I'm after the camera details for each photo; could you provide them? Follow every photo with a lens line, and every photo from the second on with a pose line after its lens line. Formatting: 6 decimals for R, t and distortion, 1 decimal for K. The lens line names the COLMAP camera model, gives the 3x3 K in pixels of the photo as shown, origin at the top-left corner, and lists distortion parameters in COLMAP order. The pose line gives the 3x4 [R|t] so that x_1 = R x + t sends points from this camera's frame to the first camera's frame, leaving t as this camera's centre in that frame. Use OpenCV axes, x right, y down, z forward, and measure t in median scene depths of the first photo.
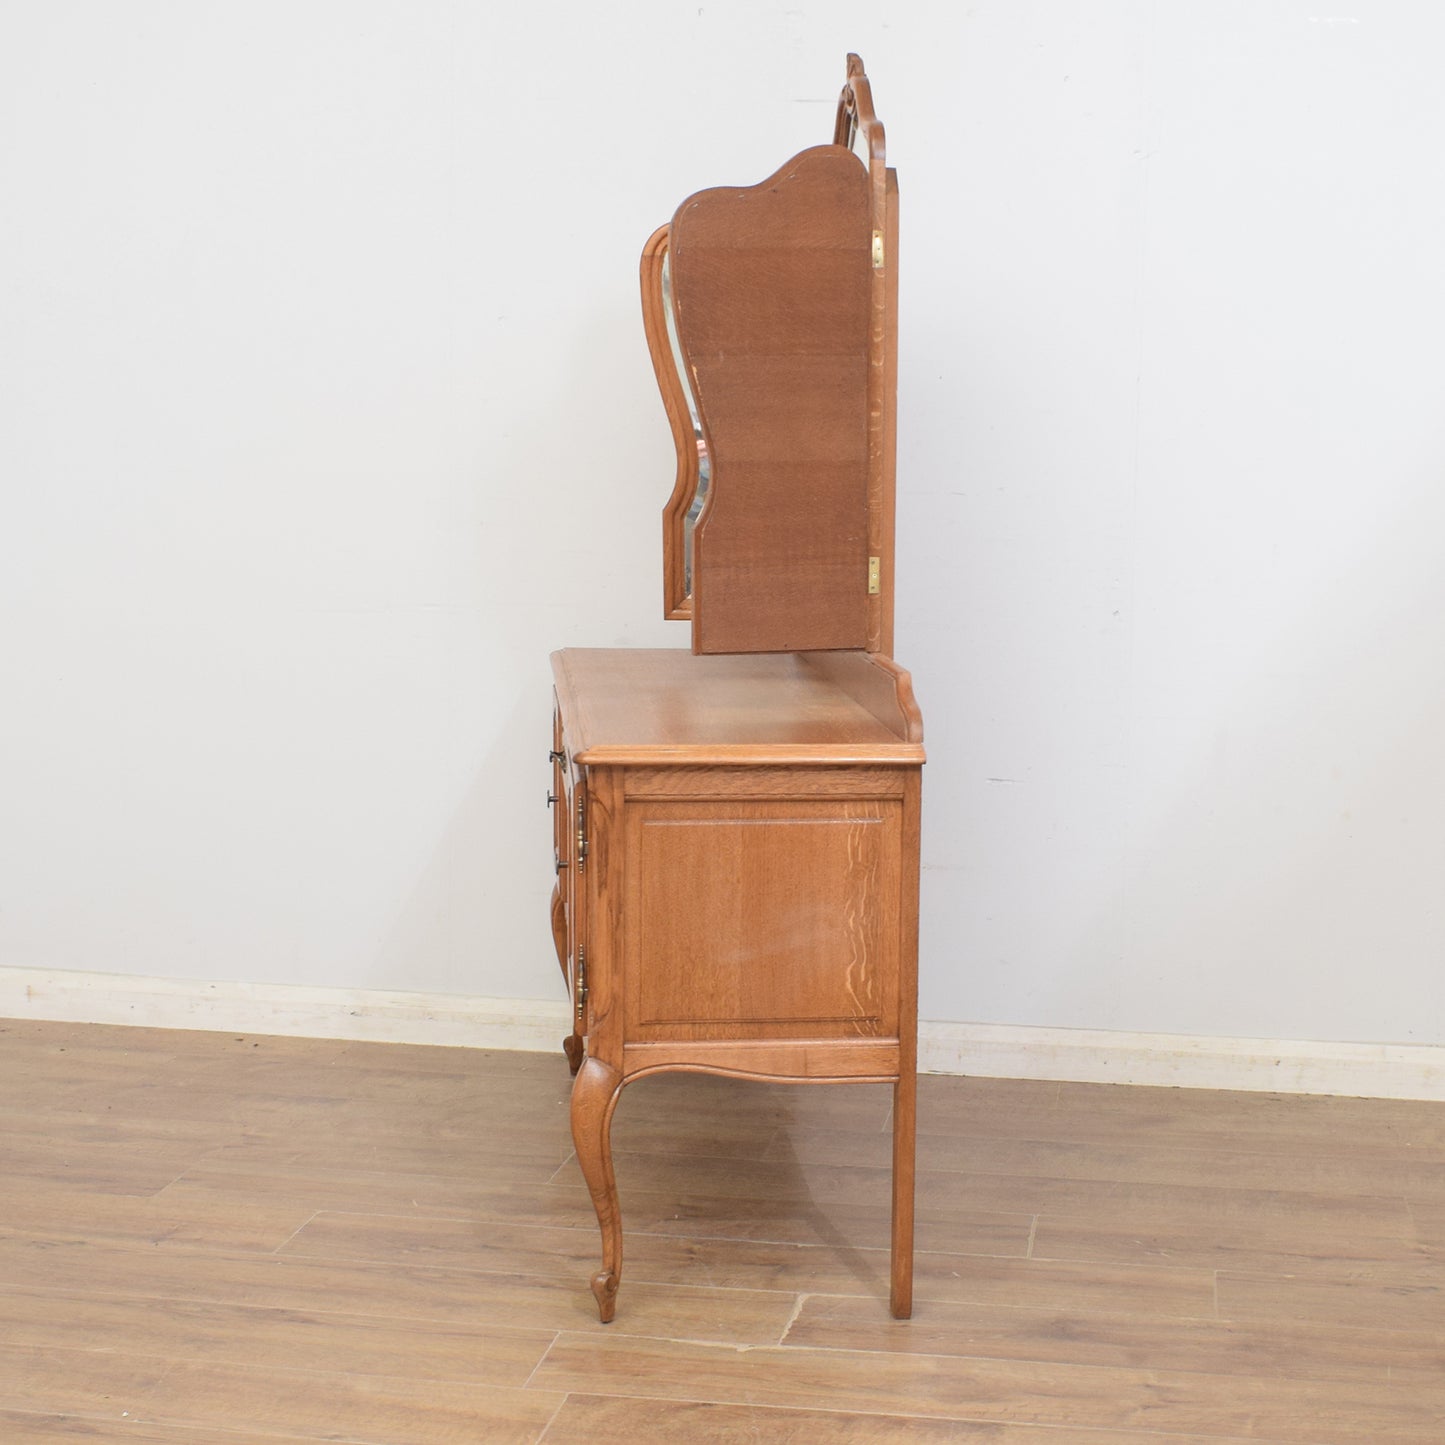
lens RADIAL K [[2452.0, 0, 797.2], [0, 2452.0, 724.1], [0, 0, 1]] dist [-0.066440, -0.119967]
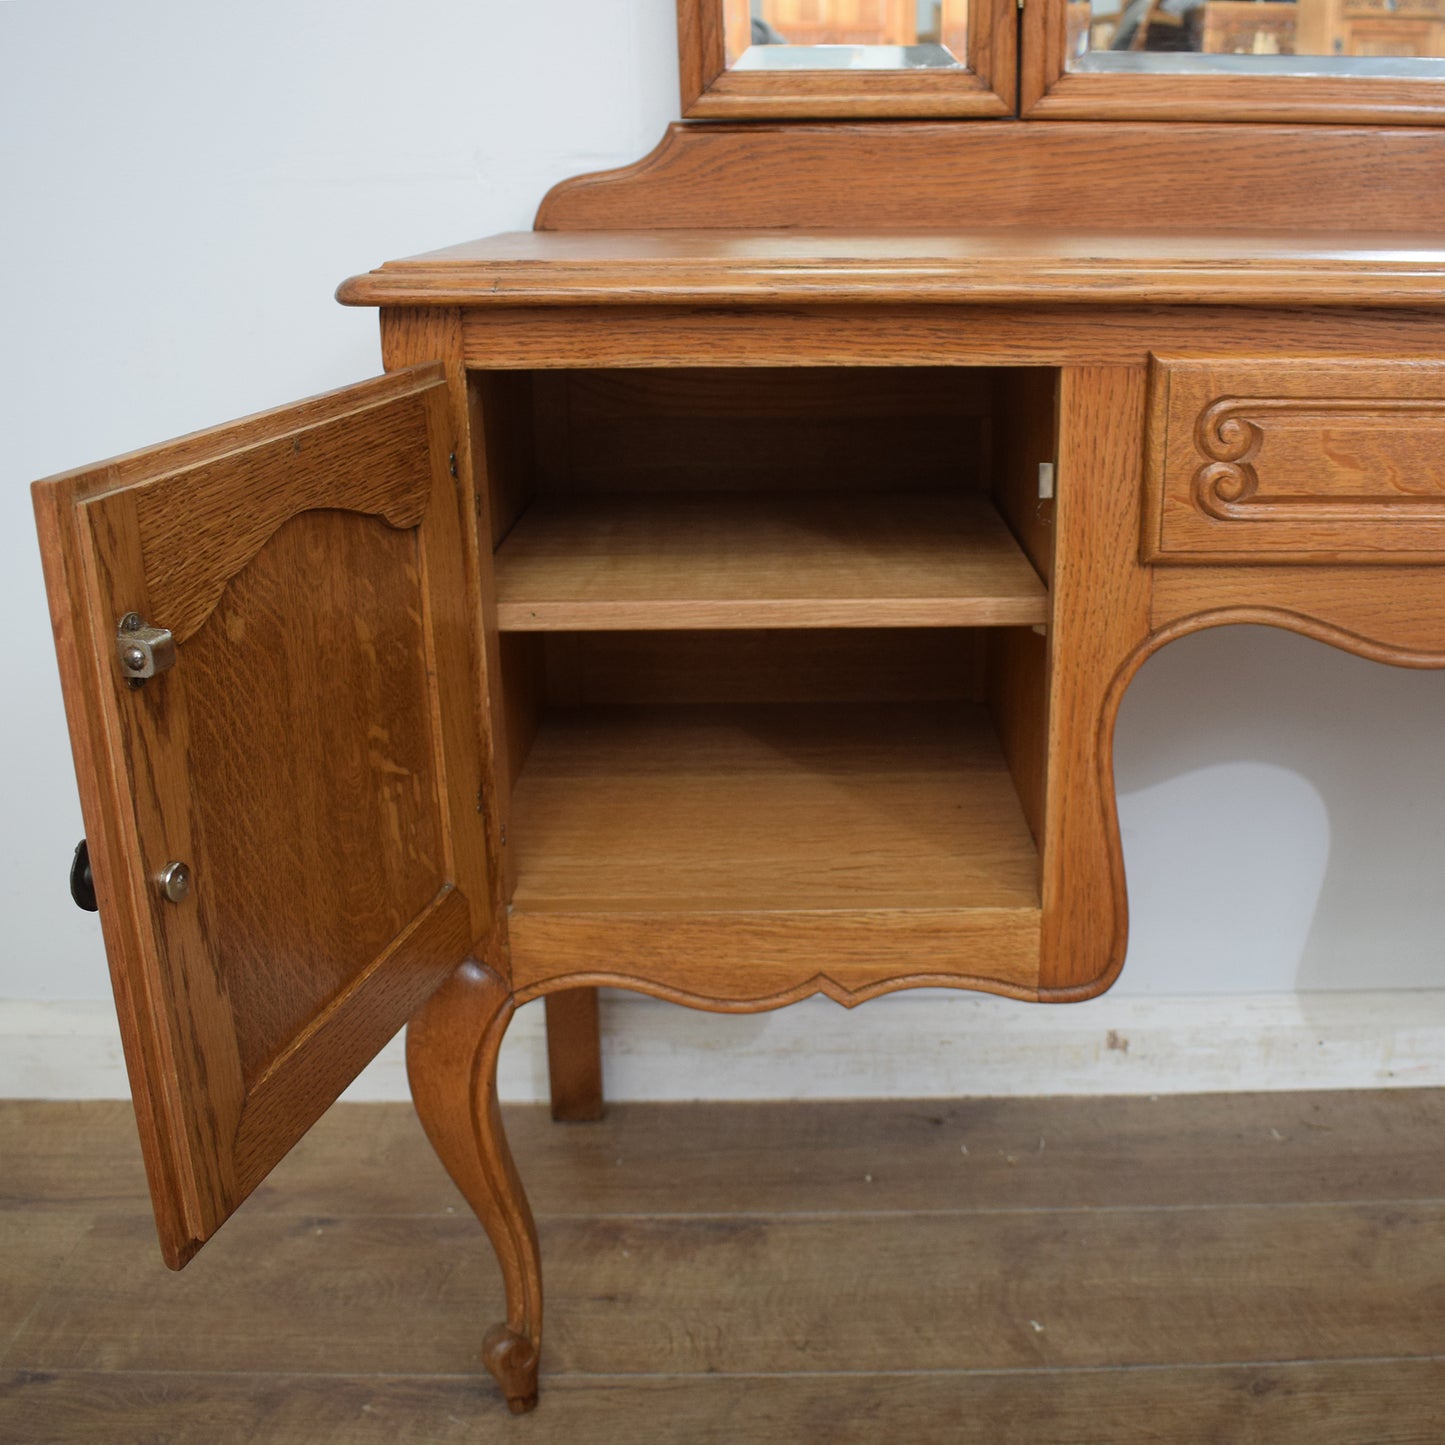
lens RADIAL K [[1710.0, 0, 831.6], [0, 1710.0, 717.2], [0, 0, 1]] dist [-0.101824, 0.014106]
pose [[0.986248, -0.071200, 0.149148, -0.173636], [0.041588, 0.980322, 0.192976, -0.008467], [-0.159953, -0.184120, 0.969802, 0.760293]]
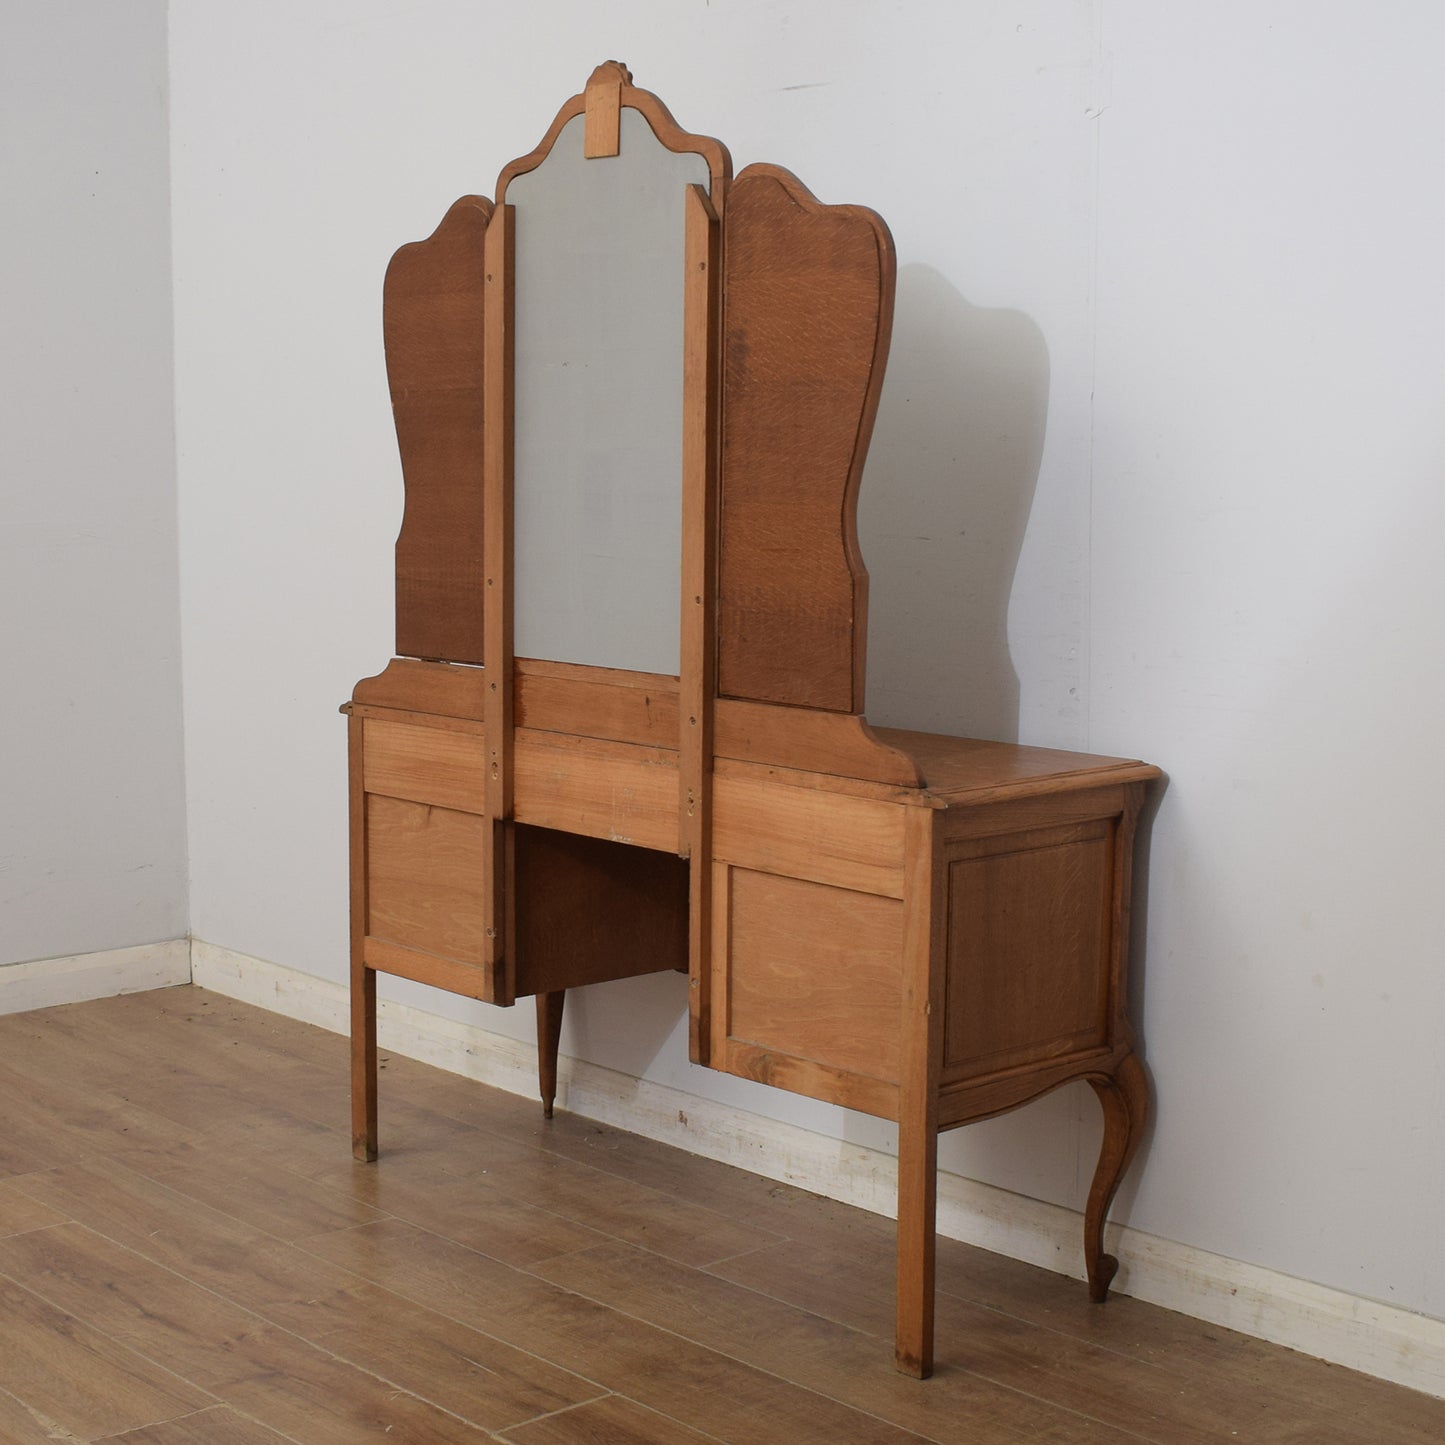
lens RADIAL K [[2421.5, 0, 636.8], [0, 2421.5, 752.4], [0, 0, 1]] dist [-0.080485, -0.035160]
pose [[0.761403, 0.070416, -0.644443, 0.558551], [-0.068642, 0.997252, 0.027866, -0.039417], [0.644635, 0.023018, 0.764144, 0.324383]]
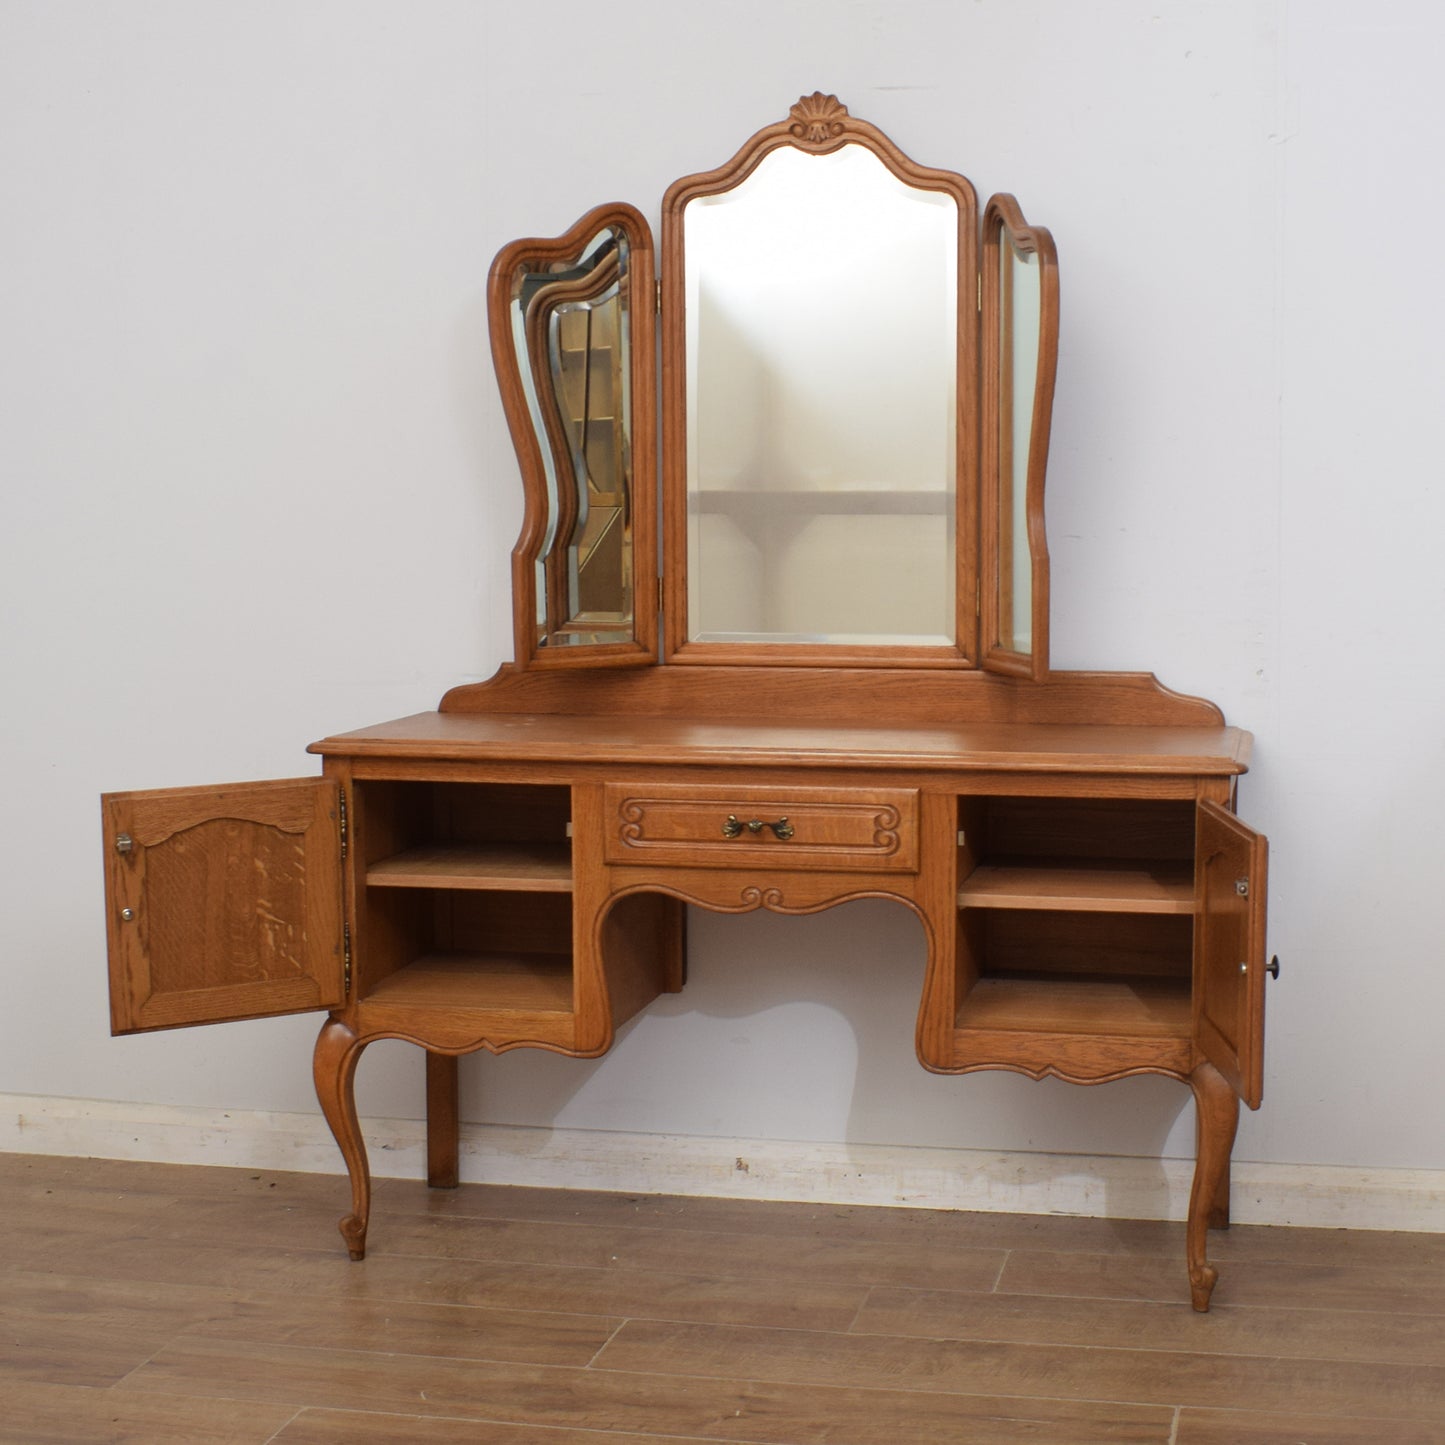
lens RADIAL K [[2416.0, 0, 860.0], [0, 2416.0, 656.1], [0, 0, 1]] dist [-0.081539, -0.038843]
pose [[0.999351, -0.015336, -0.032599, 0.019166], [0.013431, 0.998233, -0.057887, -0.004247], [0.033429, 0.057412, 0.997791, 0.164856]]
